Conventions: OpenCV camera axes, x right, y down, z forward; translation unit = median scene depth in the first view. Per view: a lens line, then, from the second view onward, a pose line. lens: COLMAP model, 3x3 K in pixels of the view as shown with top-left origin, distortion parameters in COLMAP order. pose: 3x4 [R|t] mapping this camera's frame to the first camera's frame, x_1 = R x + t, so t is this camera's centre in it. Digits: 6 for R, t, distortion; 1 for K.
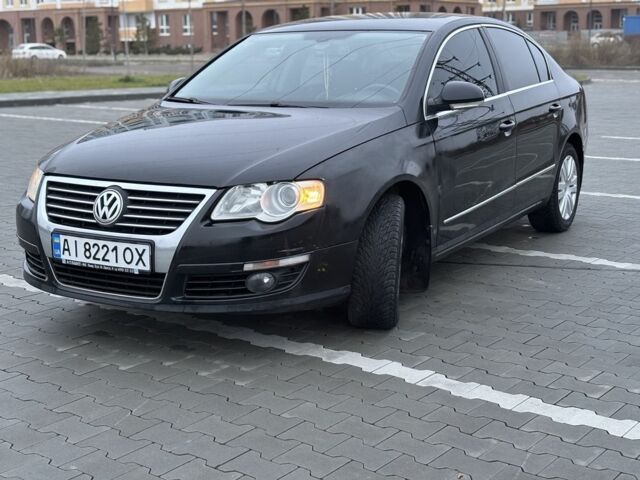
lens RADIAL K [[953.5, 0, 320.0], [0, 953.5, 240.0], [0, 0, 1]] dist [0.045028, 0.010416]
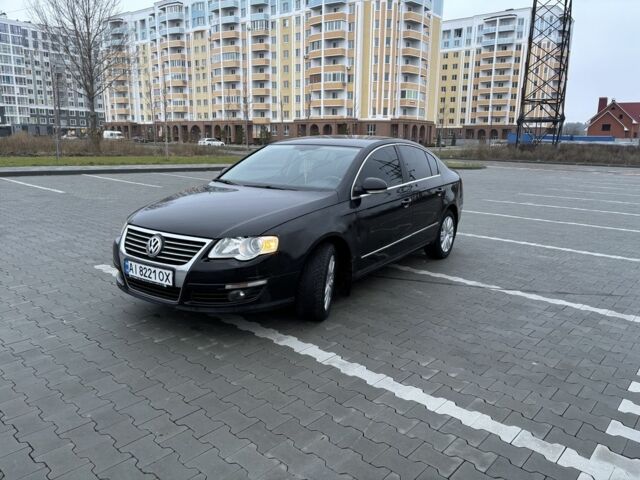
lens RADIAL K [[487.1, 0, 320.0], [0, 487.1, 240.0], [0, 0, 1]] dist [0.003966, -0.000842]
pose [[0.998047, 0.042036, -0.046200, 0.117506], [-0.042324, 0.999090, -0.005284, -0.053947], [0.045935, 0.007229, 0.998918, 0.135952]]
